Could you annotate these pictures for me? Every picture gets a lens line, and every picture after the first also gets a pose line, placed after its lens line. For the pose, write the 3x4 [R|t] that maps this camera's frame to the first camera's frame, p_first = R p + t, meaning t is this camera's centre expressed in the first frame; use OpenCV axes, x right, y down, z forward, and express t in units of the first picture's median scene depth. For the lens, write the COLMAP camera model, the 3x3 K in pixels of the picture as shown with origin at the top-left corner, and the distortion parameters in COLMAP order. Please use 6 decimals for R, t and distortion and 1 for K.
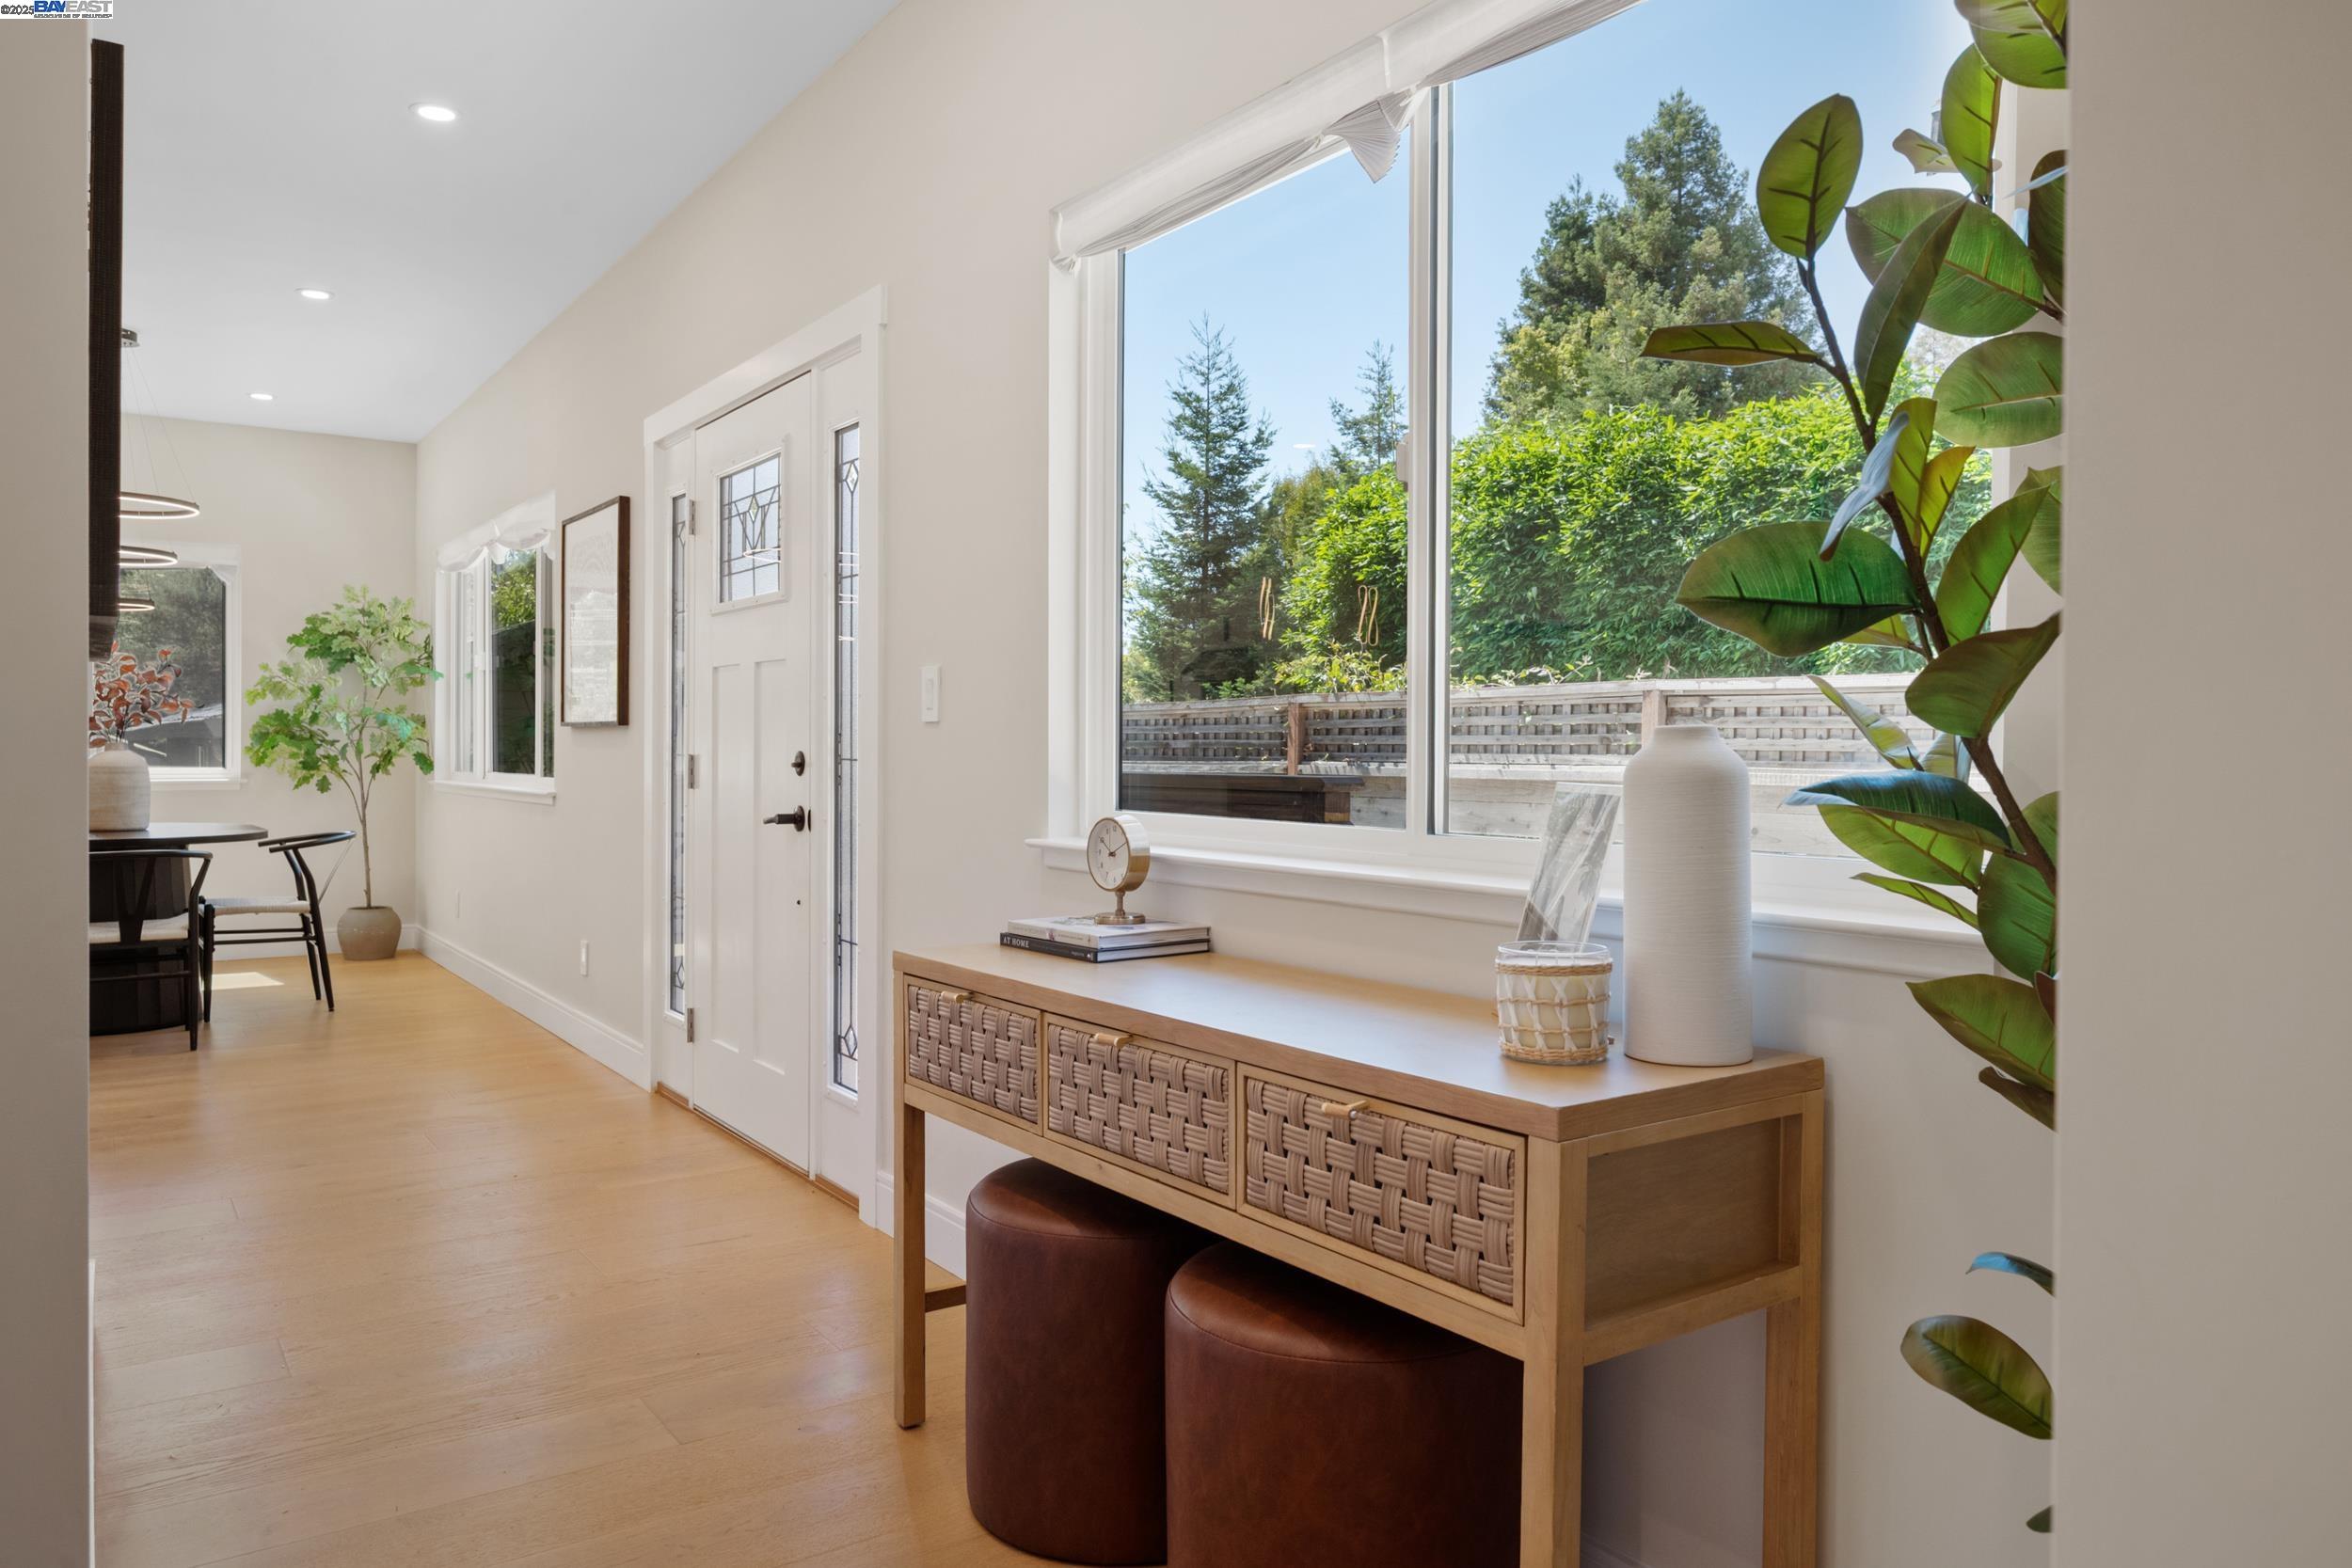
lens RADIAL K [[1569.5, 0, 1176.0], [0, 1569.5, 784.0], [0, 0, 1]] dist [-0.001772, -0.000481]
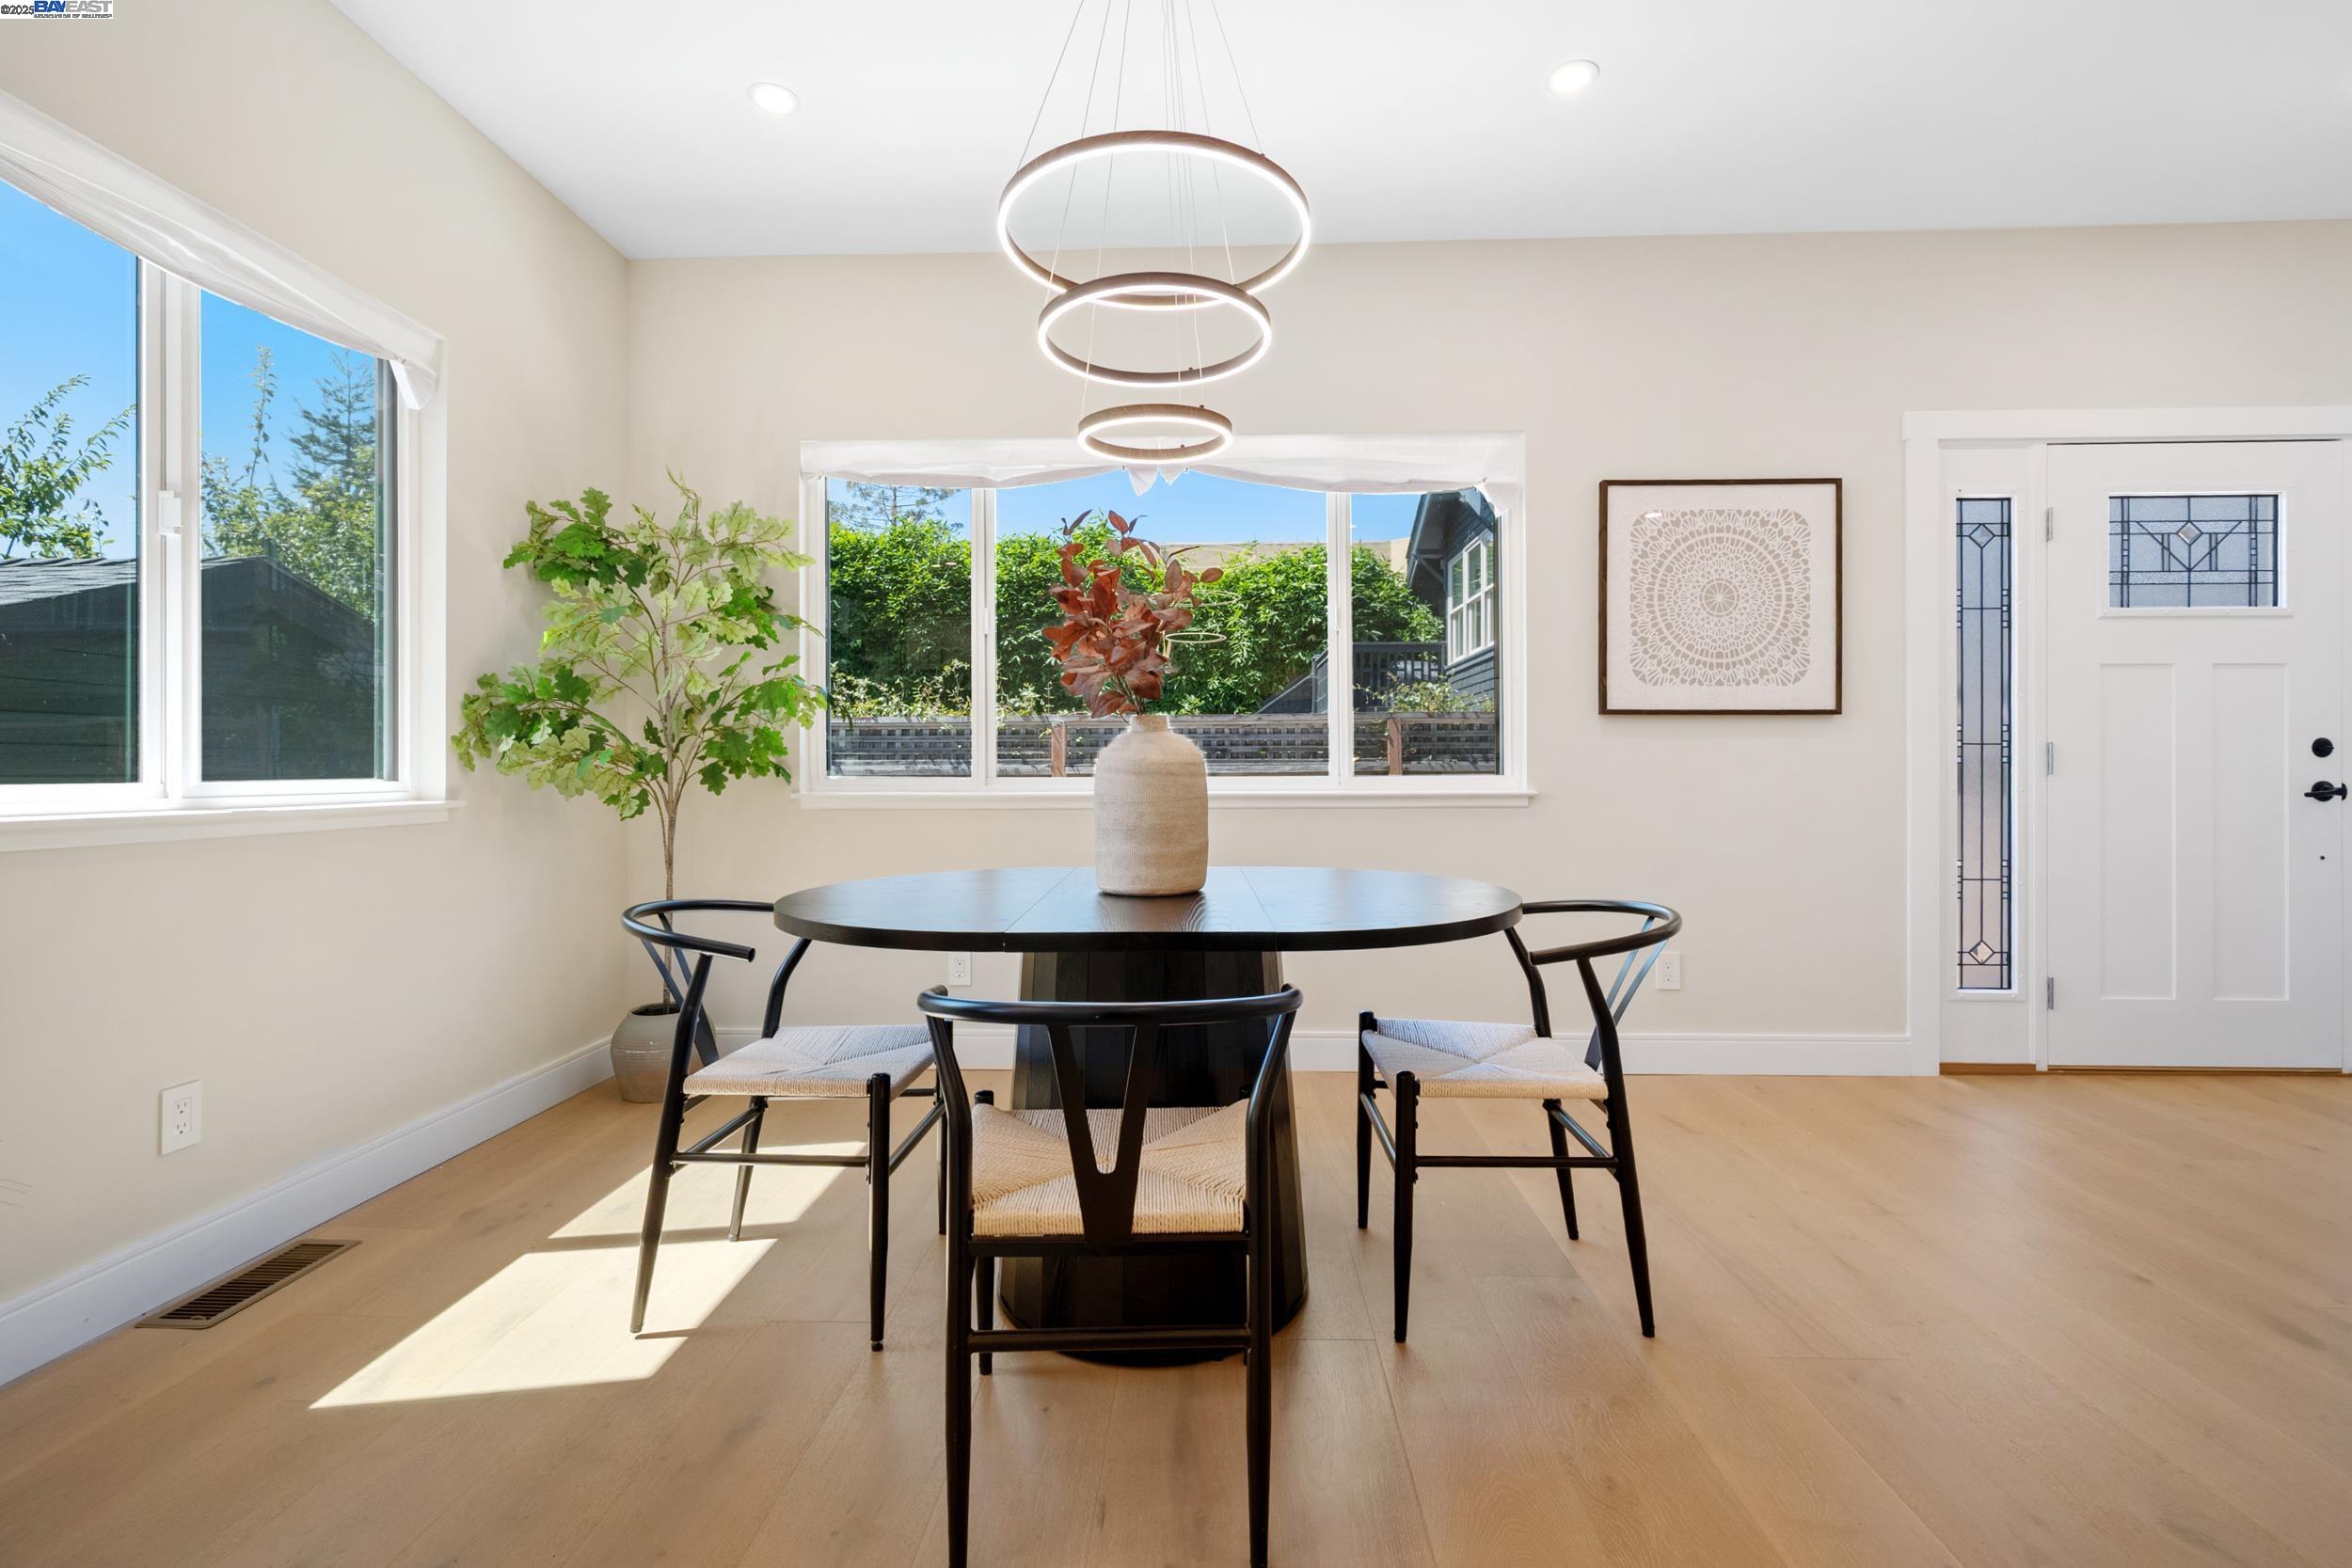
lens RADIAL K [[1023.0, 0, 1183.3], [0, 1023.0, 770.7], [0, 0, 1]] dist [0.000572, 0.000172]
pose [[0.604003, -0.008540, 0.796936, -0.708457], [0.023523, 0.999698, -0.007116, -0.004793], [-0.796635, 0.023045, 0.604022, 0.610860]]
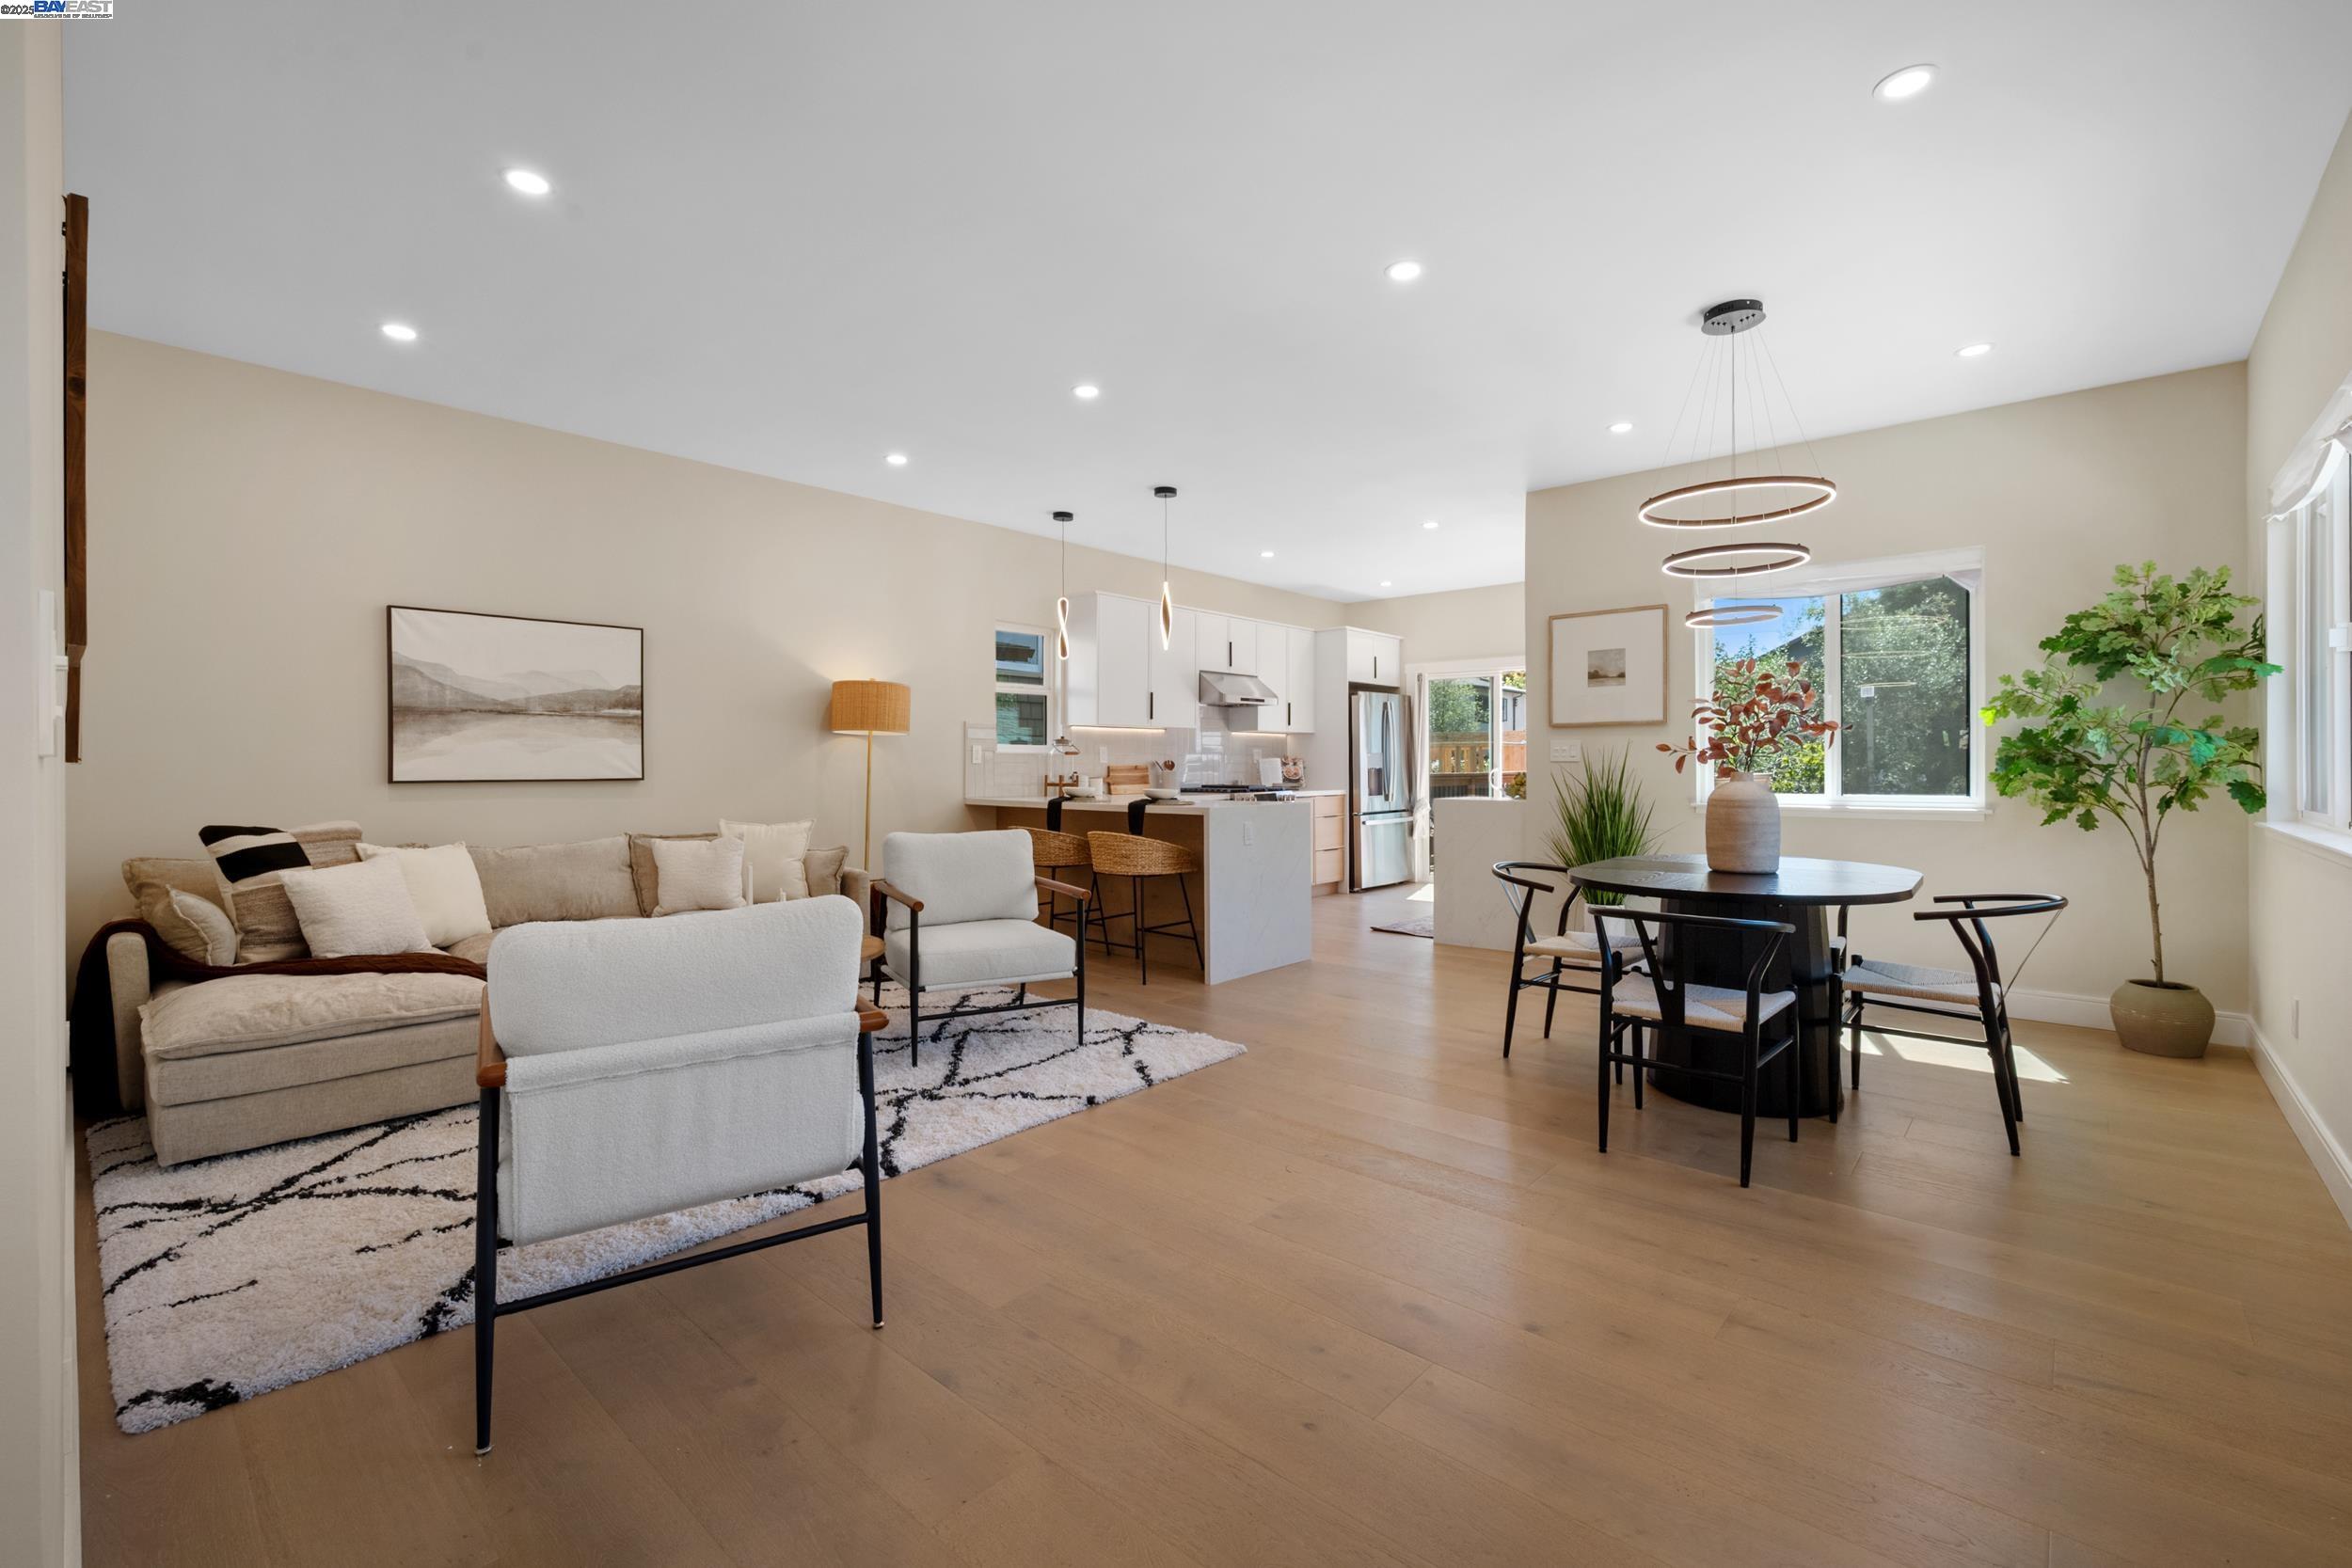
lens RADIAL K [[998.6, 0, 1179.5], [0, 998.6, 765.8], [0, 0, 1]] dist [-0.000015, 0.000455]
pose [[0.225484, -0.004465, -0.974237, -0.151046], [-0.015864, 0.999840, -0.008254, -0.015902], [0.974118, 0.017316, 0.225377, 0.433087]]
